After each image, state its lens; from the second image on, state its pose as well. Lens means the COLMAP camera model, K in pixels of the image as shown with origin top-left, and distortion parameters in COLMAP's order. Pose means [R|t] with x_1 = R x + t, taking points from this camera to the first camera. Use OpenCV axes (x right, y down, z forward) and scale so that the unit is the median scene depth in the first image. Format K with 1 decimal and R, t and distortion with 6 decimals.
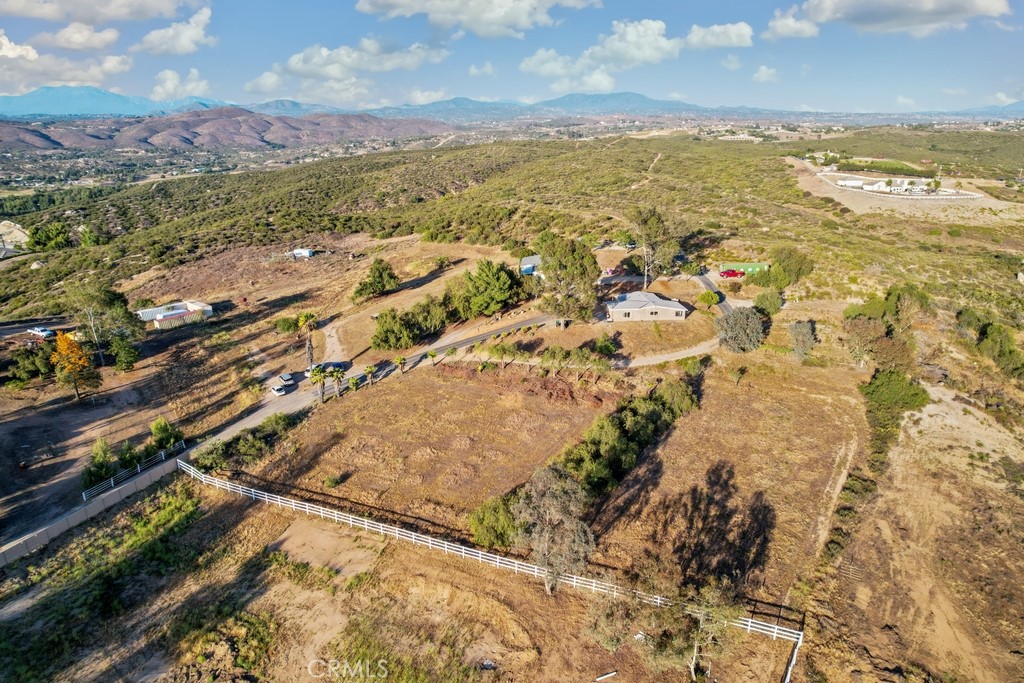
lens RADIAL K [[653.3, 0, 514.0], [0, 653.3, 342.5], [0, 0, 1]] dist [-0.084030, 0.077893]
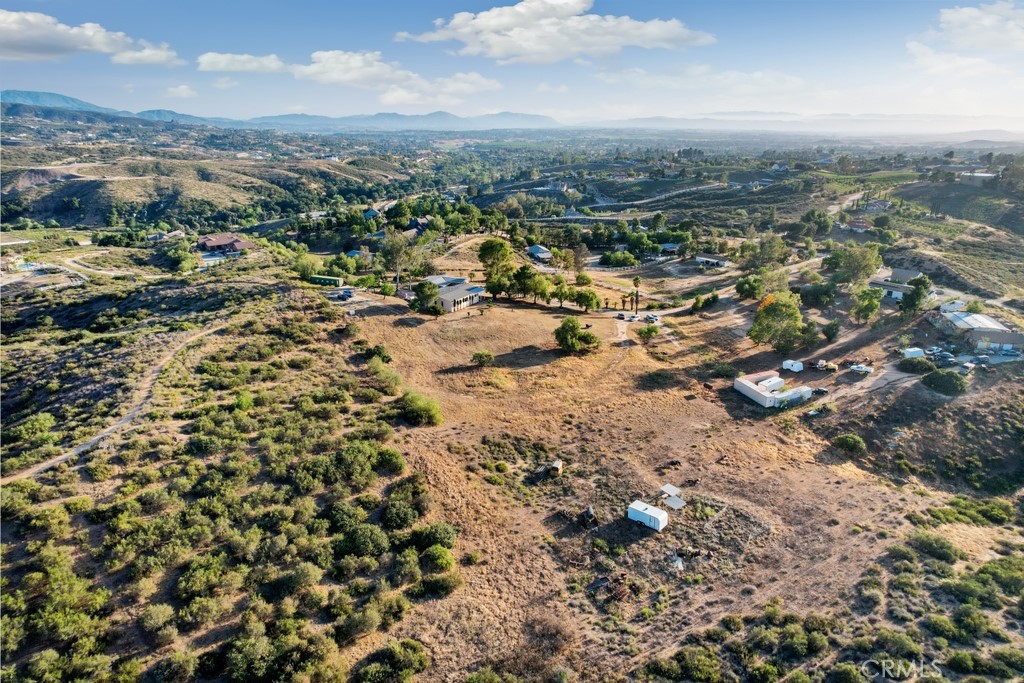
lens RADIAL K [[653.3, 0, 514.0], [0, 653.3, 342.5], [0, 0, 1]] dist [-0.084030, 0.077893]
pose [[-0.889857, -0.149844, 0.430930, -0.778107], [0.140859, 0.808152, 0.571882, -0.943555], [-0.433950, 0.569594, -0.698033, 2.383651]]
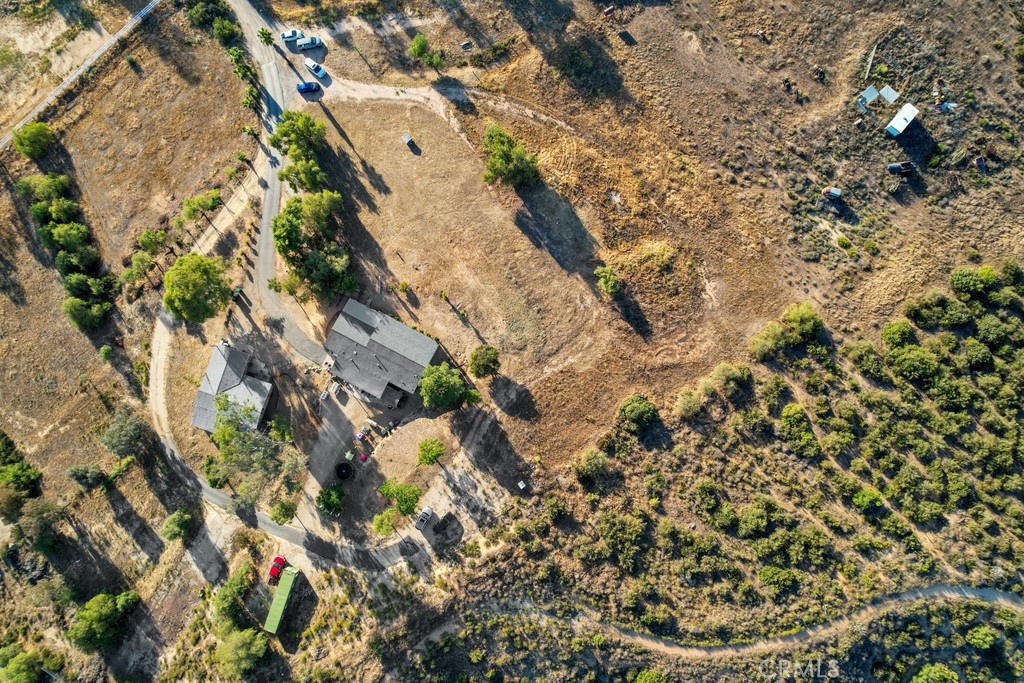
lens RADIAL K [[653.3, 0, 514.0], [0, 653.3, 342.5], [0, 0, 1]] dist [-0.084030, 0.077893]
pose [[-0.408290, 0.912623, -0.020459, -0.008629], [-0.271239, -0.099886, 0.957315, -1.095655], [0.871624, 0.396412, 0.288322, 1.157258]]
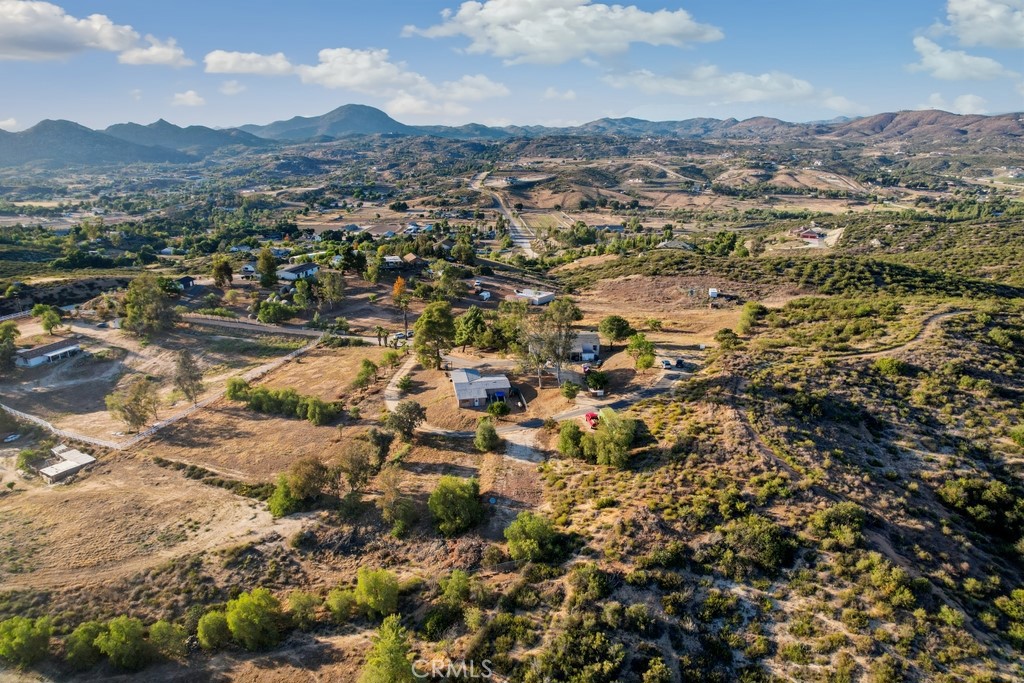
lens RADIAL K [[653.3, 0, 514.0], [0, 653.3, 342.5], [0, 0, 1]] dist [-0.084030, 0.077893]
pose [[0.090192, 0.315333, -0.944685, 1.334973], [-0.304634, 0.911822, 0.275279, -0.486099], [0.948190, 0.262955, 0.178300, 0.925628]]
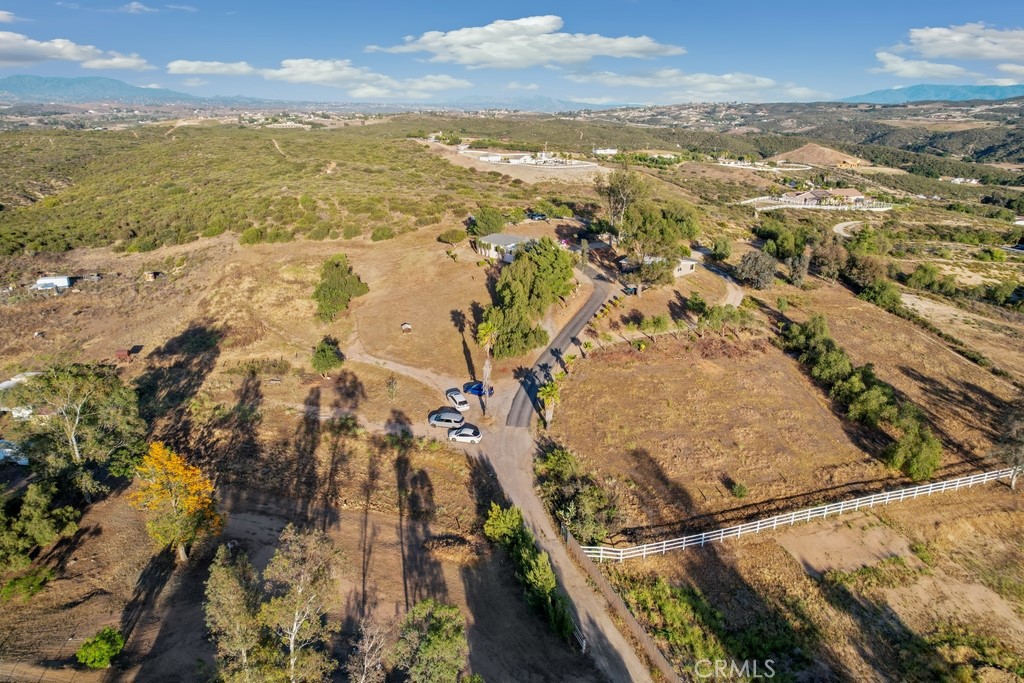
lens RADIAL K [[653.3, 0, 514.0], [0, 653.3, 342.5], [0, 0, 1]] dist [-0.084030, 0.077893]
pose [[0.761568, -0.206031, 0.614464, -0.705562], [0.197348, 0.976819, 0.082935, -0.073722], [-0.617307, 0.058103, 0.784574, 0.362204]]
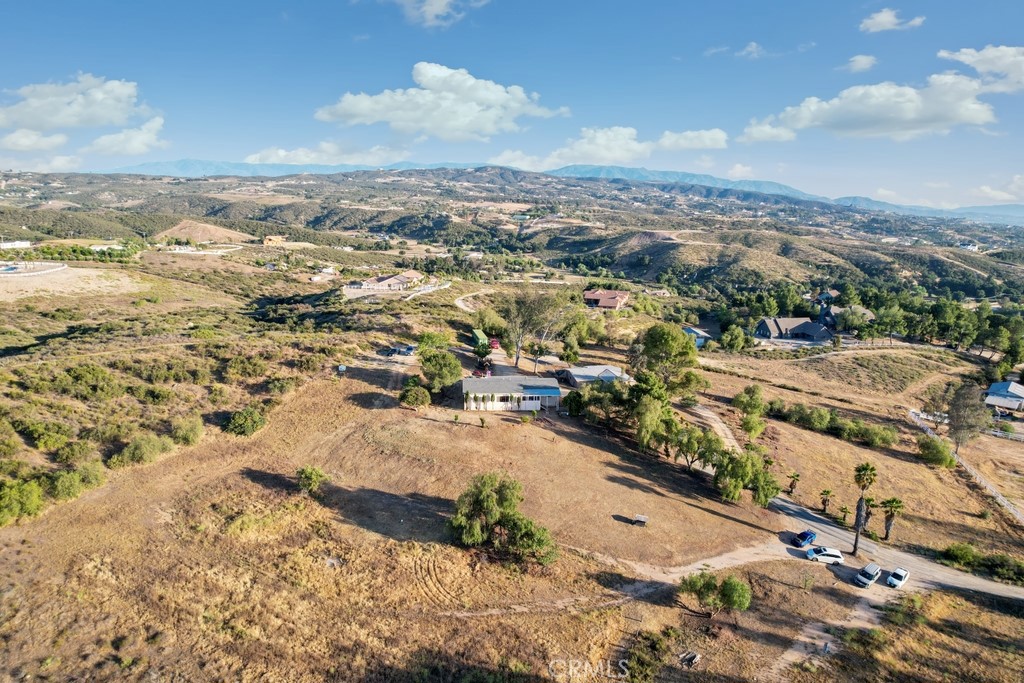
lens RADIAL K [[653.3, 0, 514.0], [0, 653.3, 342.5], [0, 0, 1]] dist [-0.084030, 0.077893]
pose [[-0.125348, -0.214139, 0.968727, -0.903006], [0.291699, 0.925316, 0.242287, -0.452016], [-0.948261, 0.312947, -0.053522, 1.289490]]
